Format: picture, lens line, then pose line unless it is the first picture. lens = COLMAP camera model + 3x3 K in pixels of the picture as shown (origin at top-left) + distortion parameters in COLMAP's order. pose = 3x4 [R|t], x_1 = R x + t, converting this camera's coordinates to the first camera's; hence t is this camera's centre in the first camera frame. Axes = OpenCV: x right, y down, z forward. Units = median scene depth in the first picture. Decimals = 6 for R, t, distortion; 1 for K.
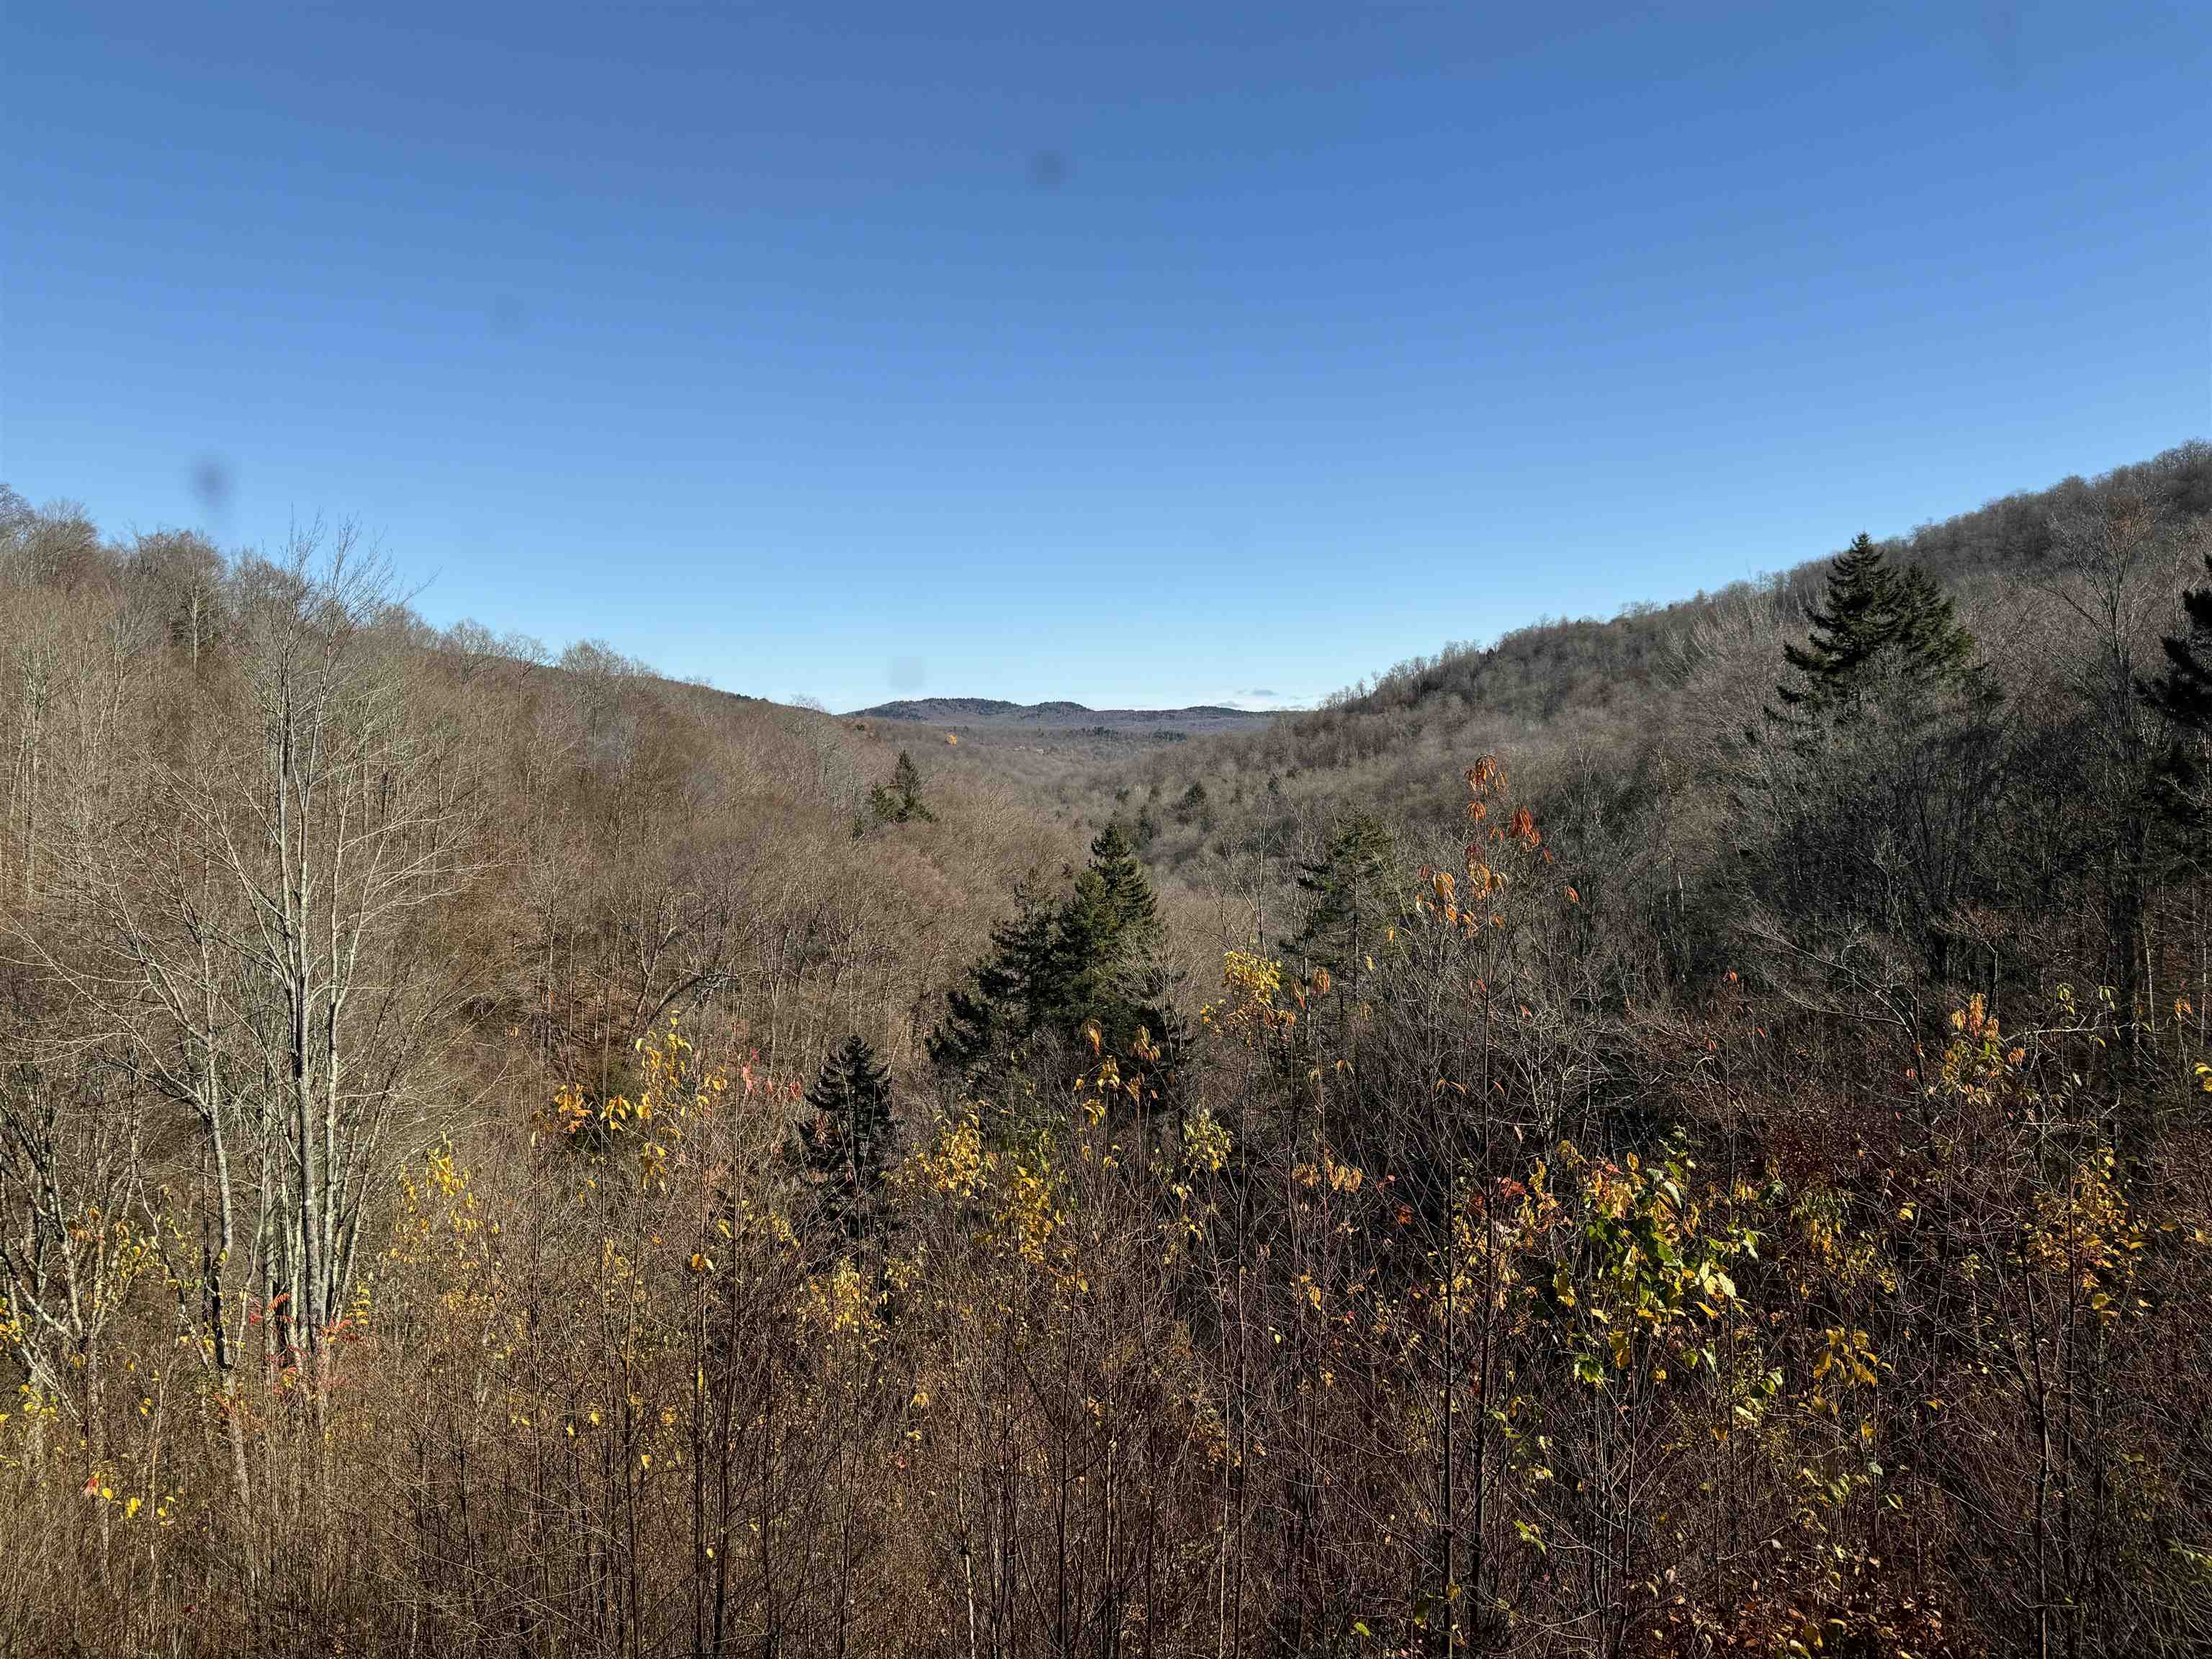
lens RADIAL K [[1657.6, 0, 1104.9], [0, 1657.6, 901.9], [0, 0, 1]] dist [0.006461, 0.003131]
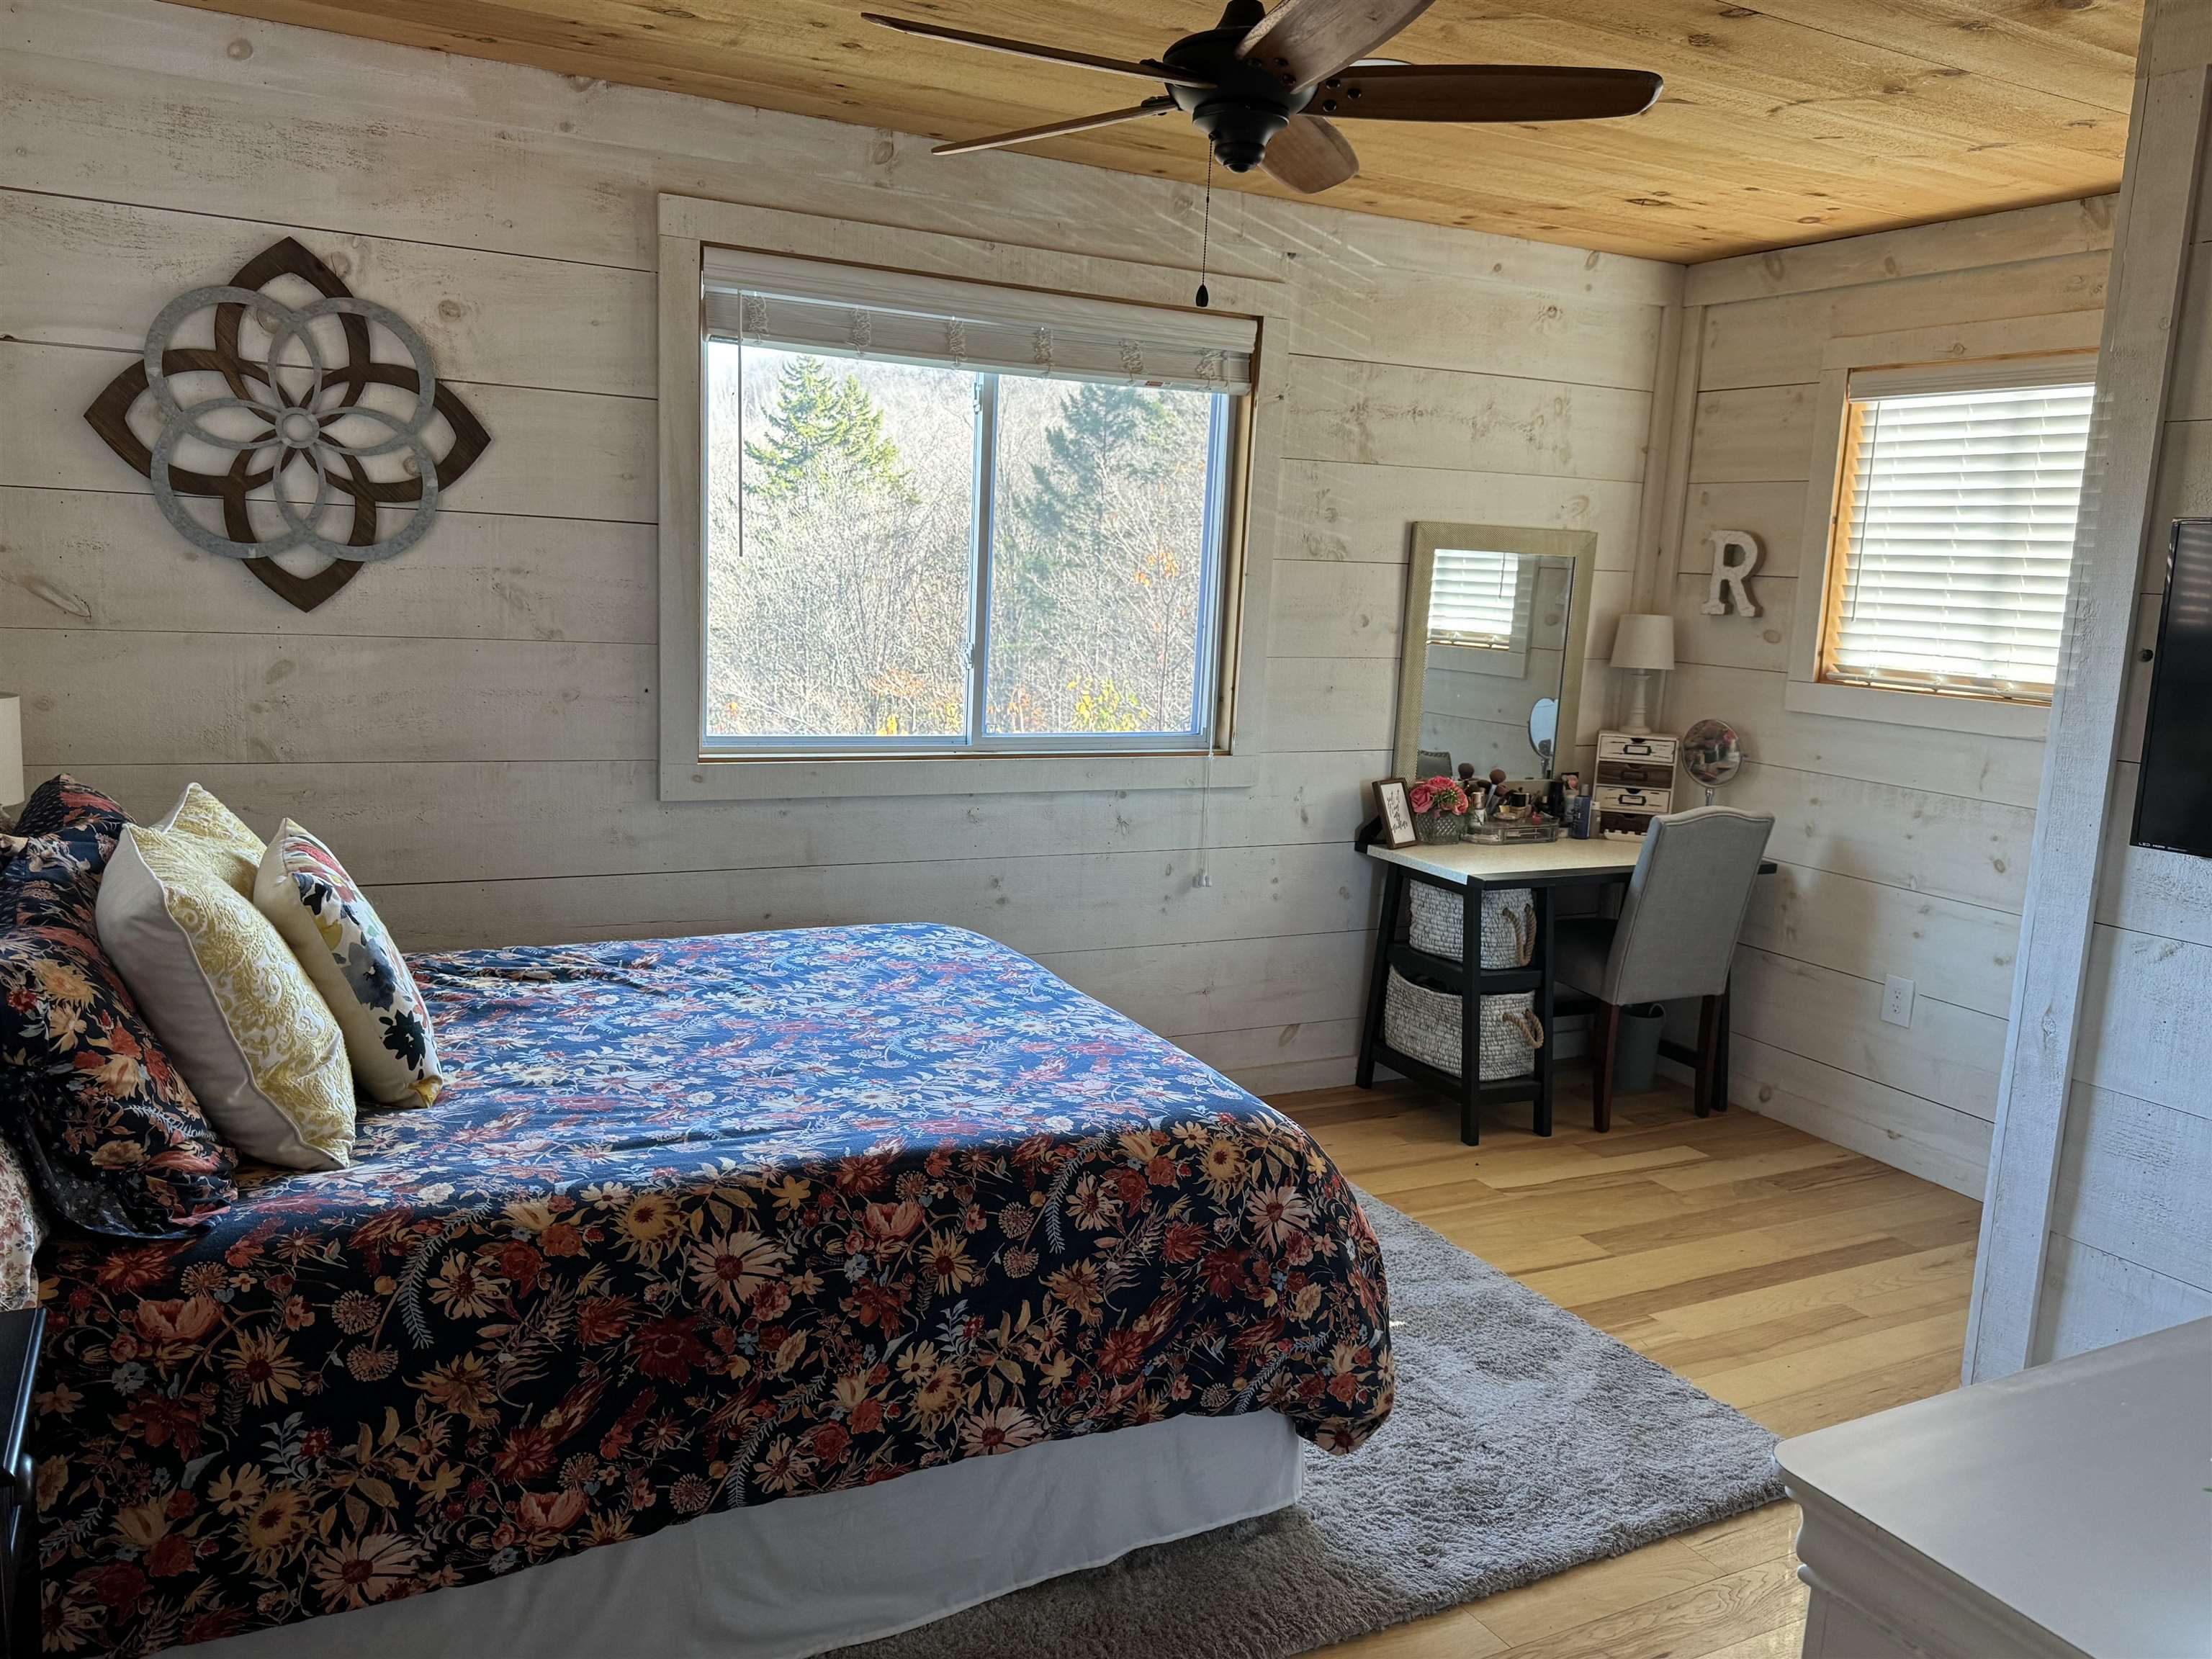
lens RADIAL K [[1650.0, 0, 1106.0], [0, 1650.0, 829.5], [0, 0, 1]] dist [0.003665, 0.000935]
pose [[0.821710, -0.043232, 0.568264, -0.025360], [-0.007339, 0.996233, 0.086402, 0.005597], [-0.569859, -0.075168, 0.818297, -0.048514]]
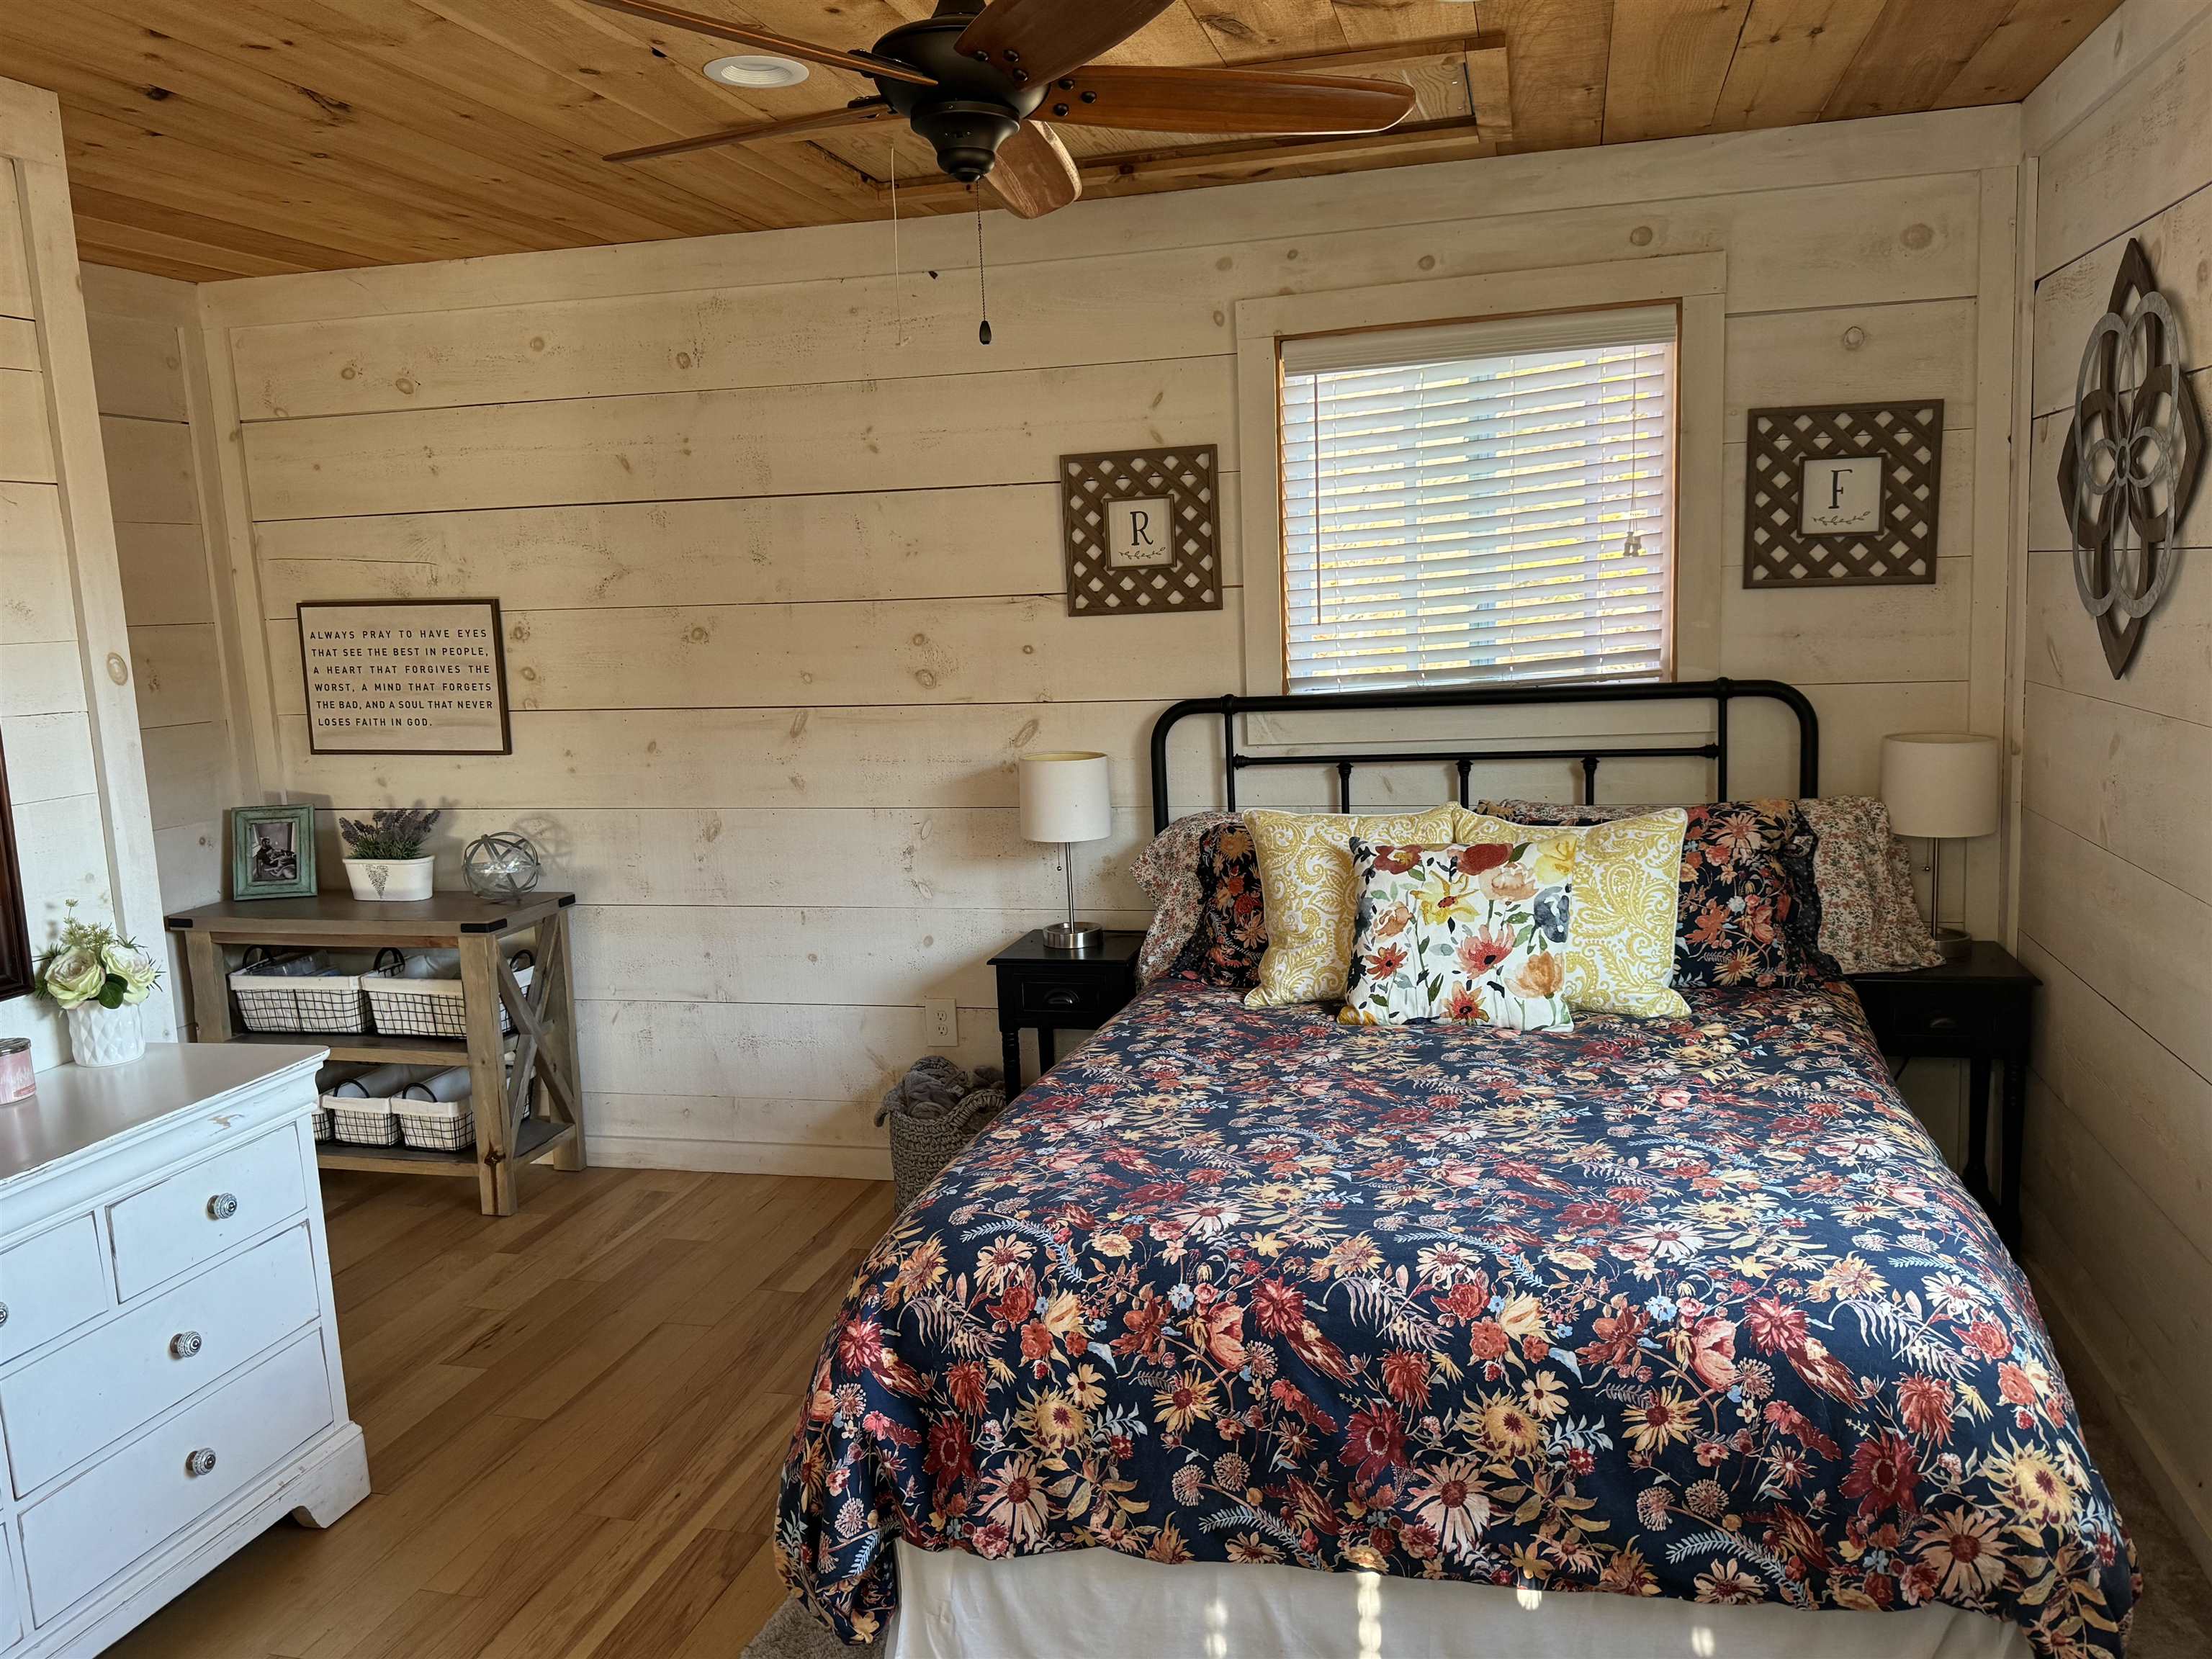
lens RADIAL K [[1650.0, 0, 1106.0], [0, 1650.0, 829.5], [0, 0, 1]] dist [0.003665, 0.000935]
pose [[-0.151409, 0.161040, -0.975265, 1.086333], [-0.045780, 0.984438, 0.169662, -0.060831], [0.987410, 0.070336, -0.141681, 0.530577]]
